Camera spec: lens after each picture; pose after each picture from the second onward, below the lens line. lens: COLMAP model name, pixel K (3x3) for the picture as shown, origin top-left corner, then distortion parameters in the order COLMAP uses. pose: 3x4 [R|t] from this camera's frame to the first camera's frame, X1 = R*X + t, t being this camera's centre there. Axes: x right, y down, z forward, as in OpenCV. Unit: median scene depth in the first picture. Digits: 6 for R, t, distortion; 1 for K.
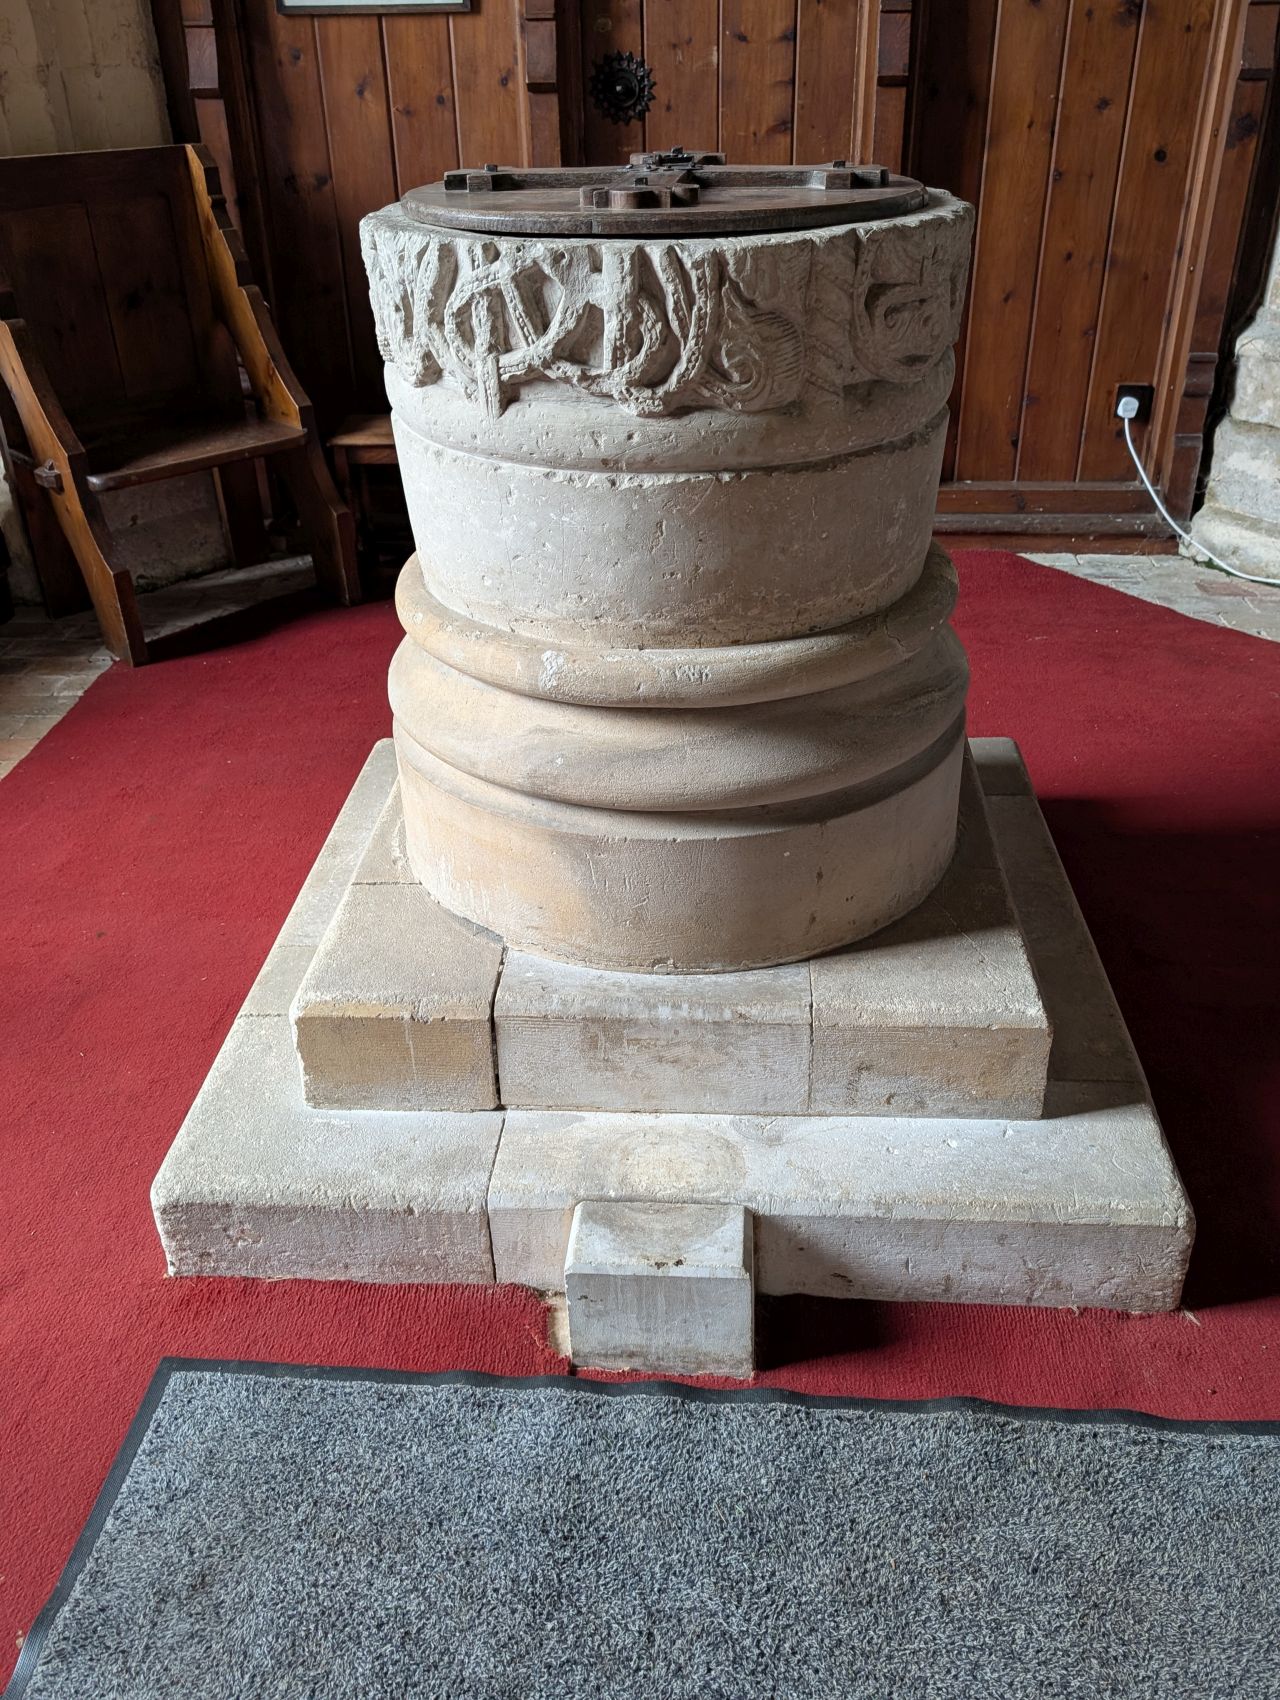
lens RADIAL K [[1437.1, 0, 641.2], [0, 1437.1, 855.1], [0, 0, 1]] dist [0.025589, -0.035387]
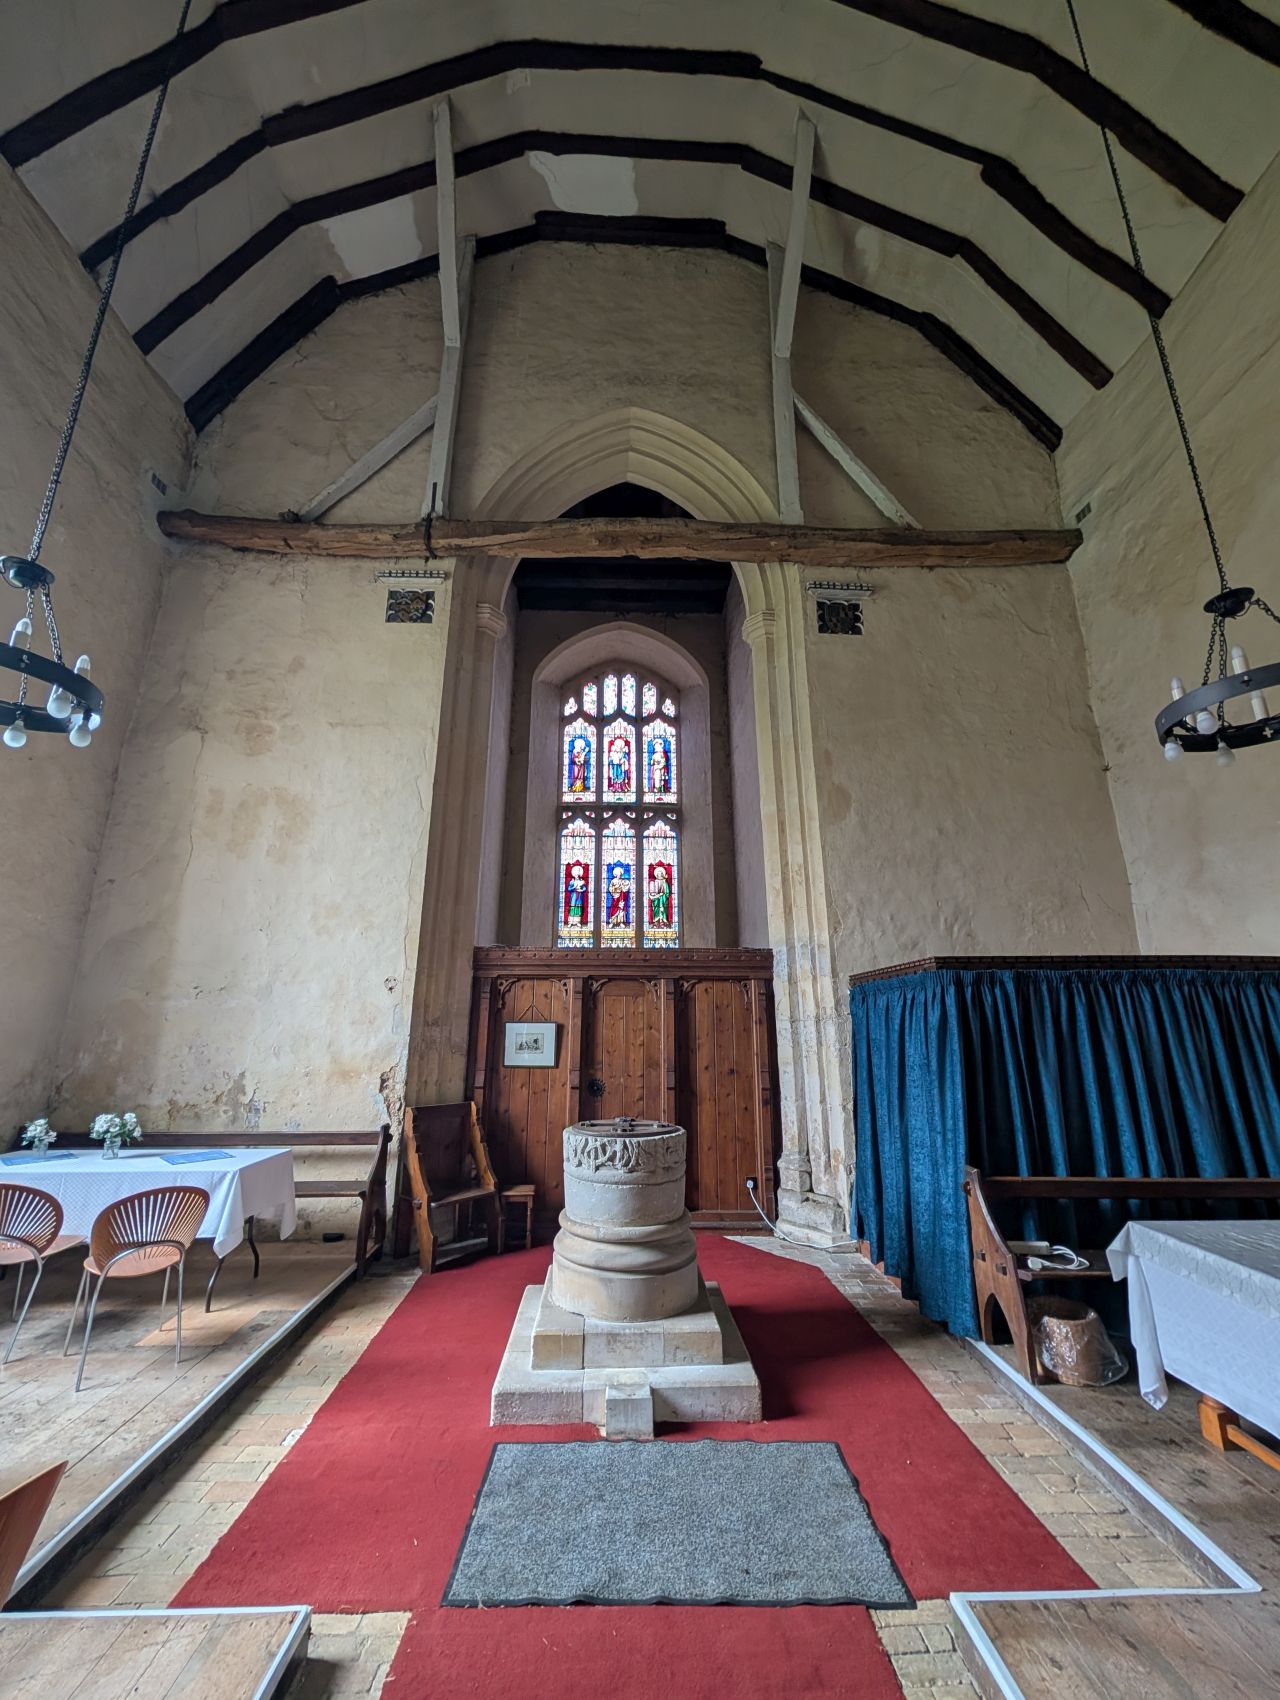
lens RADIAL K [[676.9, 0, 635.0], [0, 676.9, 842.3], [0, 0, 1]] dist [0.004004, 0.000231]
pose [[0.995206, 0.047989, 0.085222, -0.096440], [0.026829, 0.703975, -0.709718, 0.251494], [-0.094052, 0.708601, 0.699313, -0.660210]]
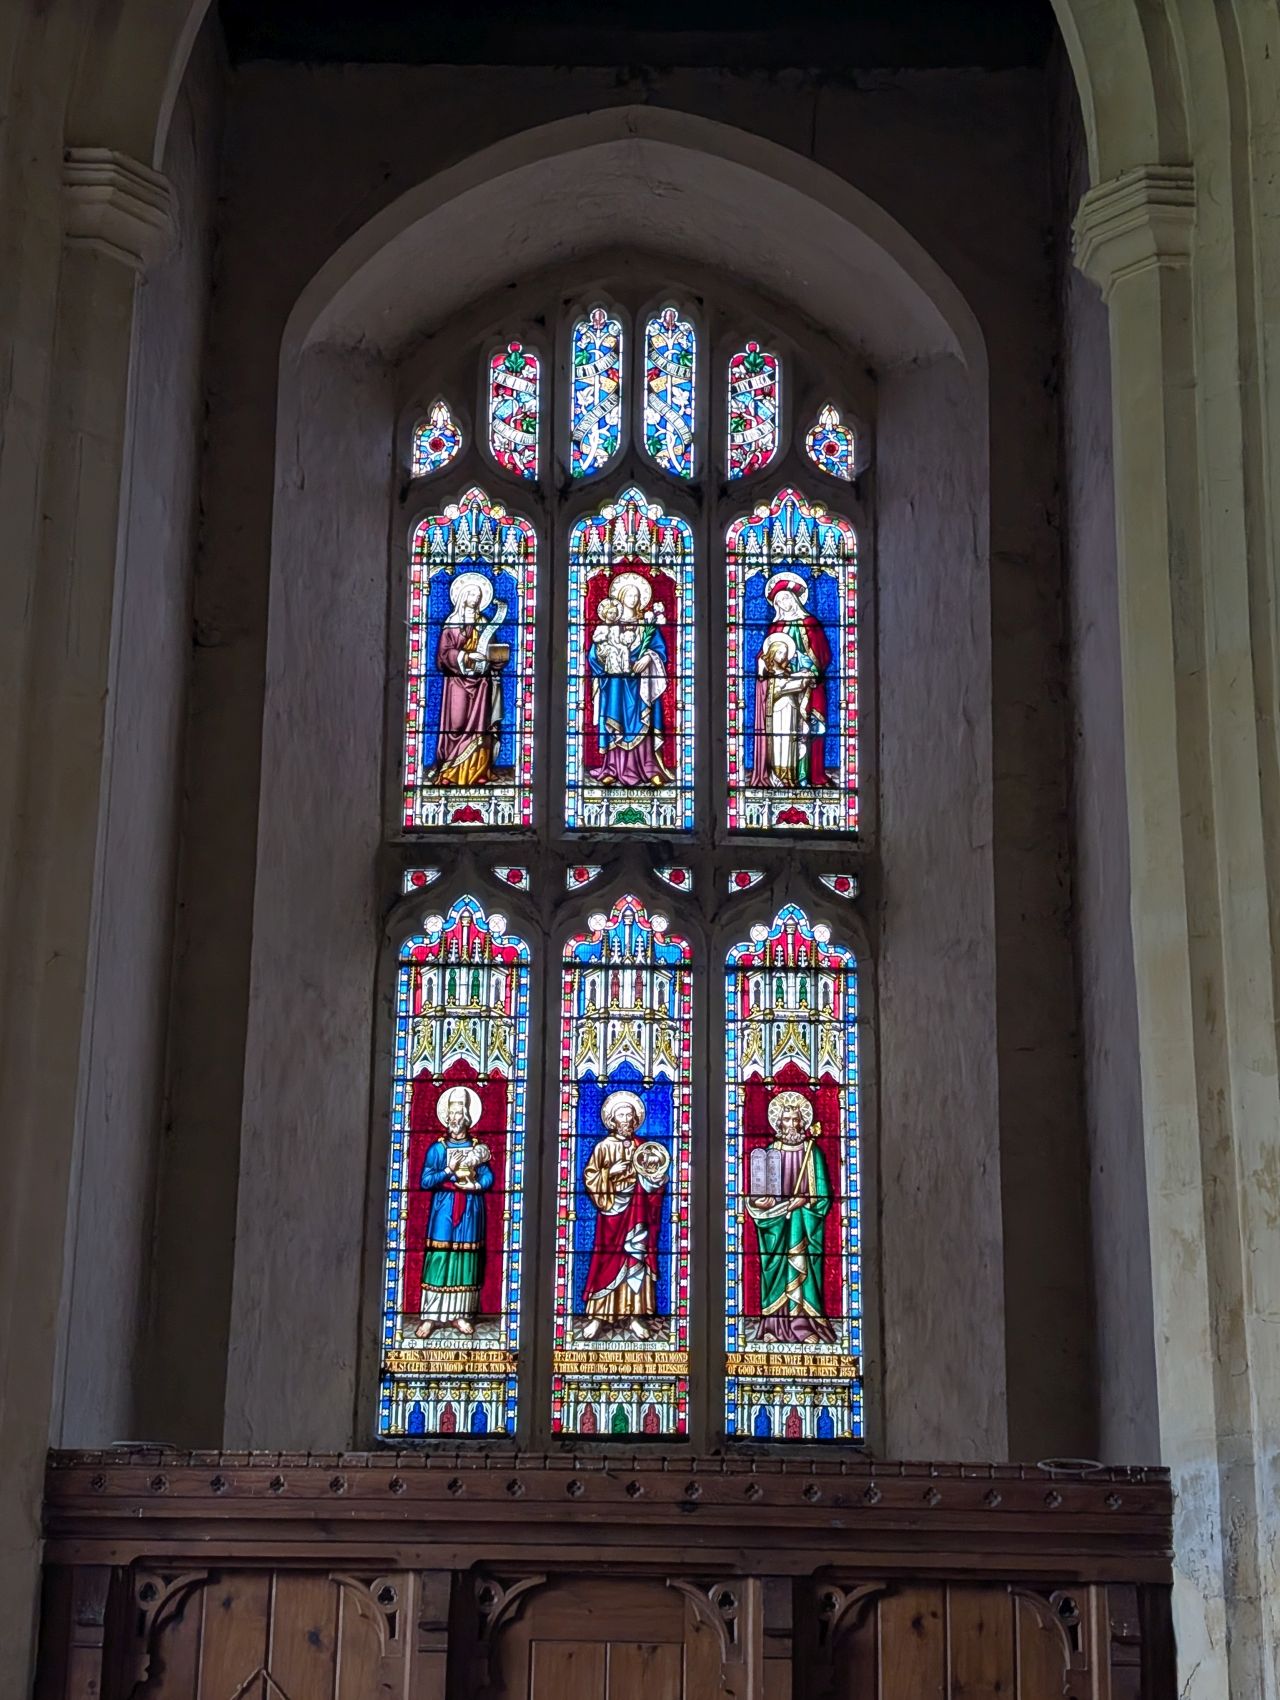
lens RADIAL K [[2938.9, 0, 640.4], [0, 2938.9, 848.8], [0, 0, 1]] dist [0.126018, 0.000000]
pose [[0.997337, 0.051464, 0.051667, -0.064038], [0.002068, 0.688257, -0.725464, 0.407910], [-0.072896, 0.723640, 0.686318, -0.978172]]
